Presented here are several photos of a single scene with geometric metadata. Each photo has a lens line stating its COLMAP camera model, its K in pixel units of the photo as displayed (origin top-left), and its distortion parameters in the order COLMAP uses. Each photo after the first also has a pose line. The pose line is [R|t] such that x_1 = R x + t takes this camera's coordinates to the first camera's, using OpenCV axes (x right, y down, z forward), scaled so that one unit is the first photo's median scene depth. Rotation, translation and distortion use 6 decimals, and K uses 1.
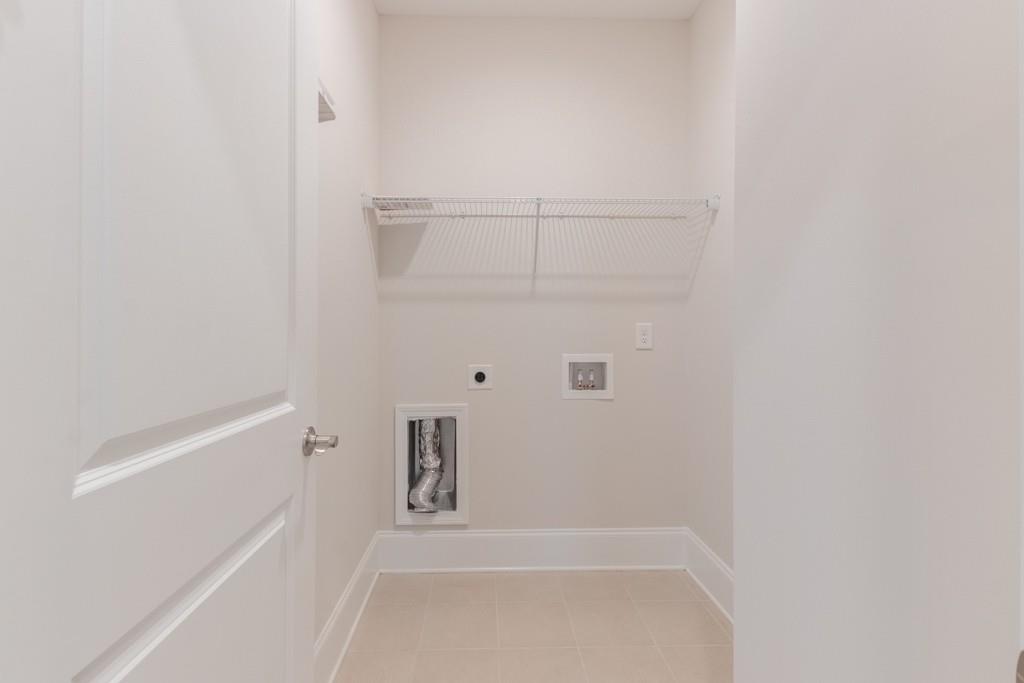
lens RADIAL K [[475.5, 0, 511.1], [0, 475.5, 340.9], [0, 0, 1]] dist [0.009670, -0.003998]
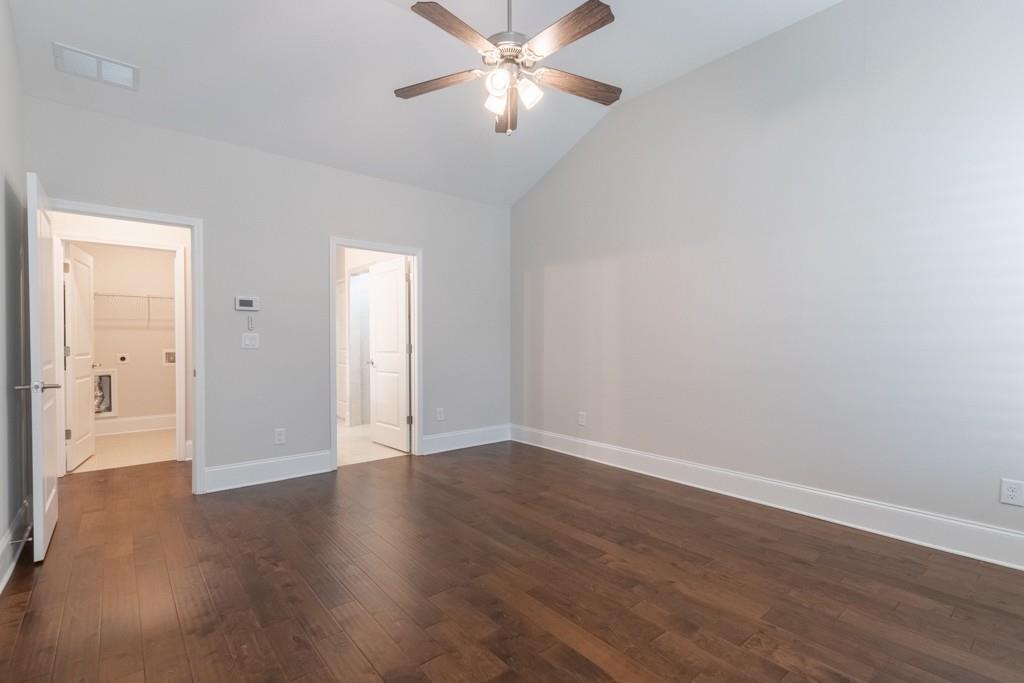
lens RADIAL K [[475.5, 0, 513.6], [0, 475.5, 343.8], [0, 0, 1]] dist [0.009670, -0.003998]
pose [[0.800031, -0.010819, 0.599861, 0.076637], [0.010023, 0.999939, 0.004668, 0.002727], [-0.599875, 0.002277, 0.800090, -2.322549]]
